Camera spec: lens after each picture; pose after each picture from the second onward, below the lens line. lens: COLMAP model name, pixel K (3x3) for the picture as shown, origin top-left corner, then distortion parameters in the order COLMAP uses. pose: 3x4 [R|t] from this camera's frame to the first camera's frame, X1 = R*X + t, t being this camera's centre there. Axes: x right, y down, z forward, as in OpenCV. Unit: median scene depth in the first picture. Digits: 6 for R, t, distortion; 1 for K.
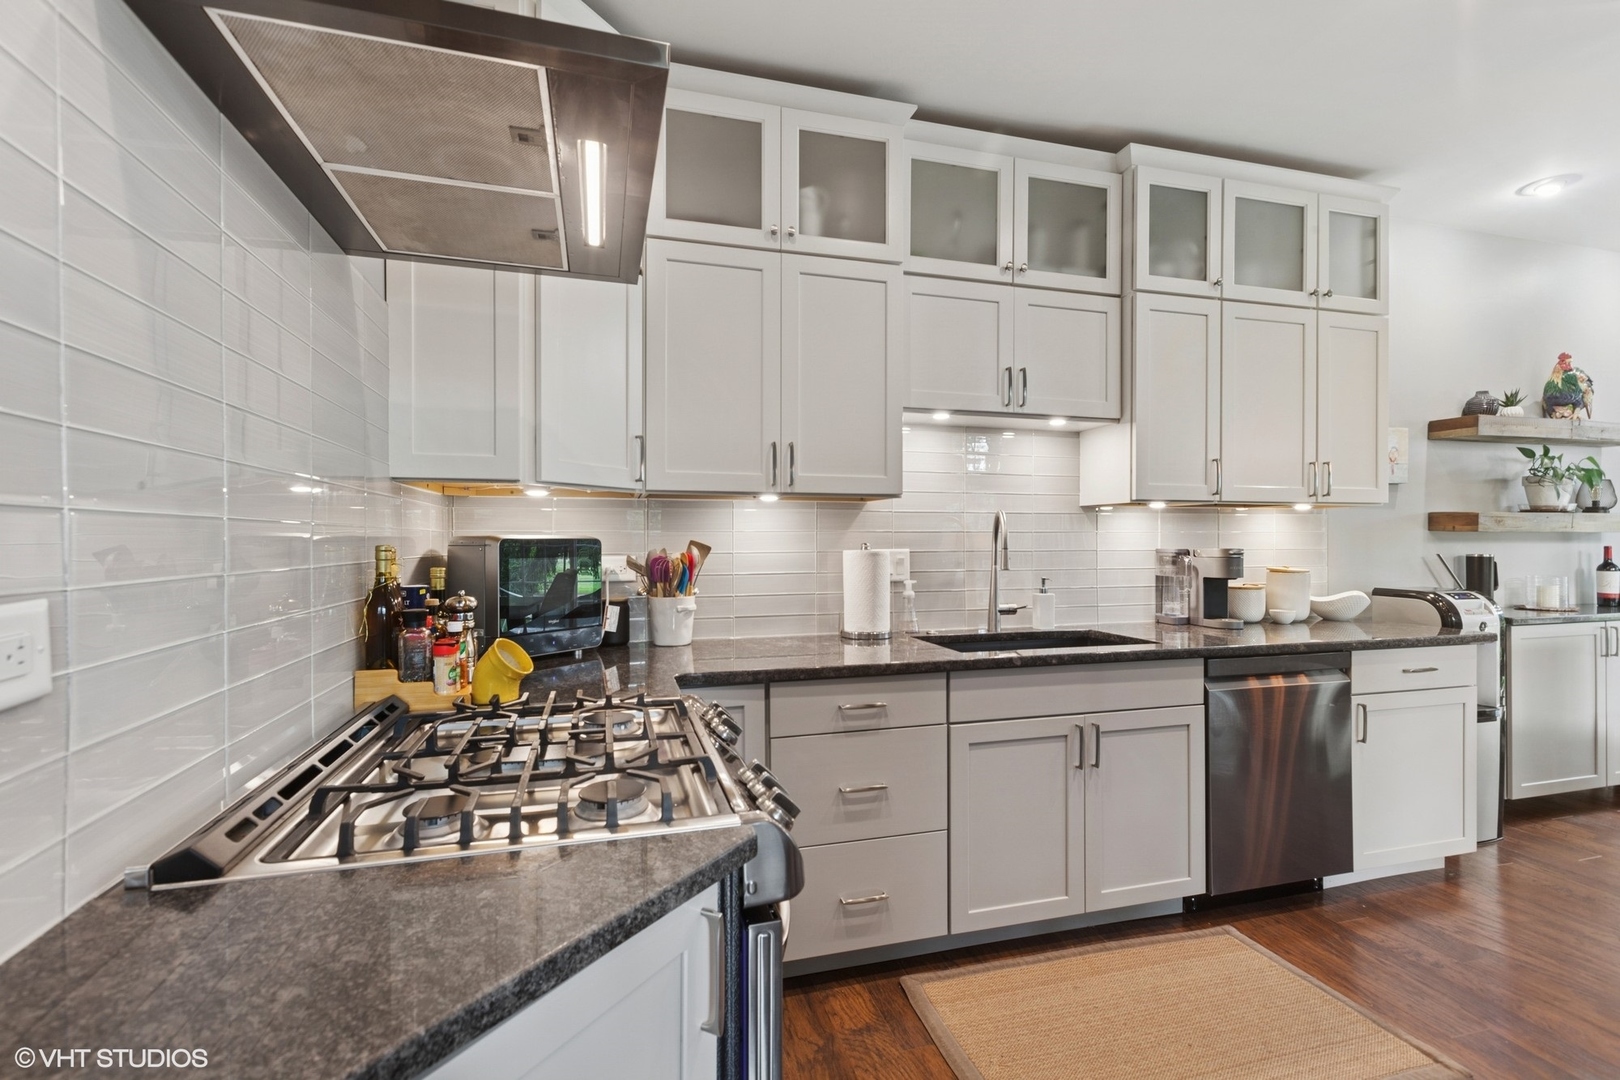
lens RADIAL K [[745.1, 0, 810.0], [0, 745.1, 540.0], [0, 0, 1]] dist [0.001190, 0.000614]
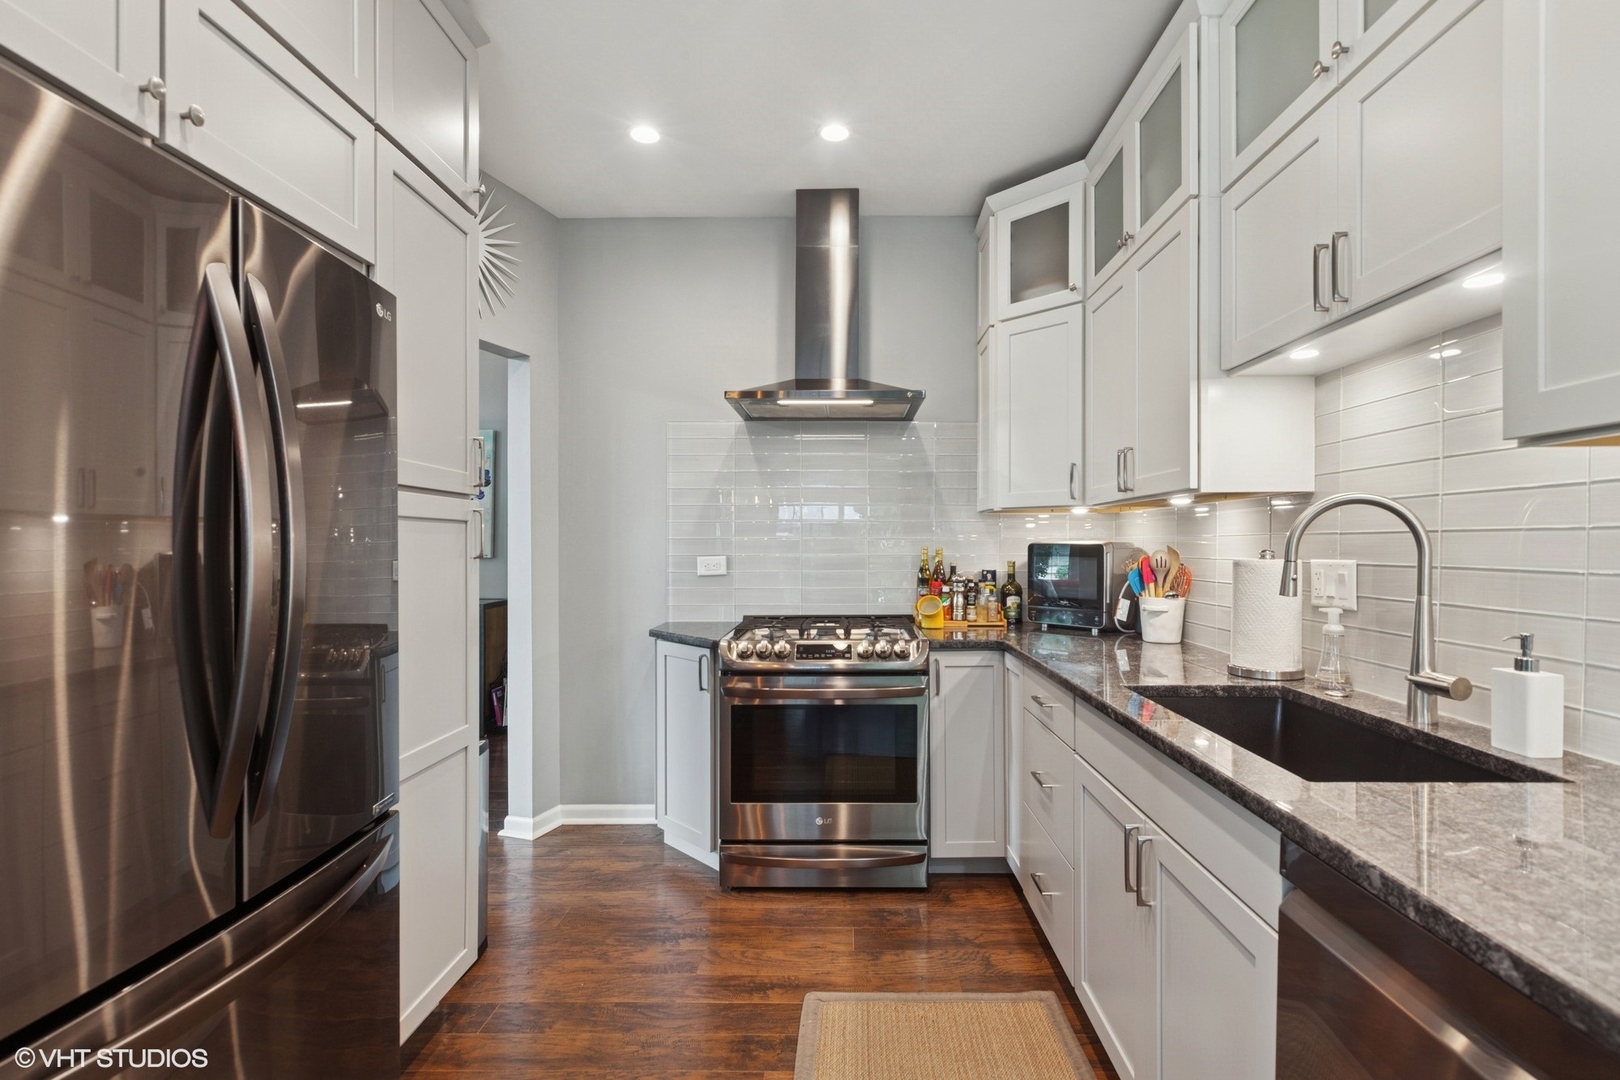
lens RADIAL K [[745.1, 0, 810.0], [0, 745.1, 540.0], [0, 0, 1]] dist [0.001190, 0.000614]
pose [[-0.316273, -0.003397, -0.948662, 1.110688], [0.000257, 0.999993, -0.003667, -0.003952], [0.948668, -0.001403, -0.316270, 0.961981]]
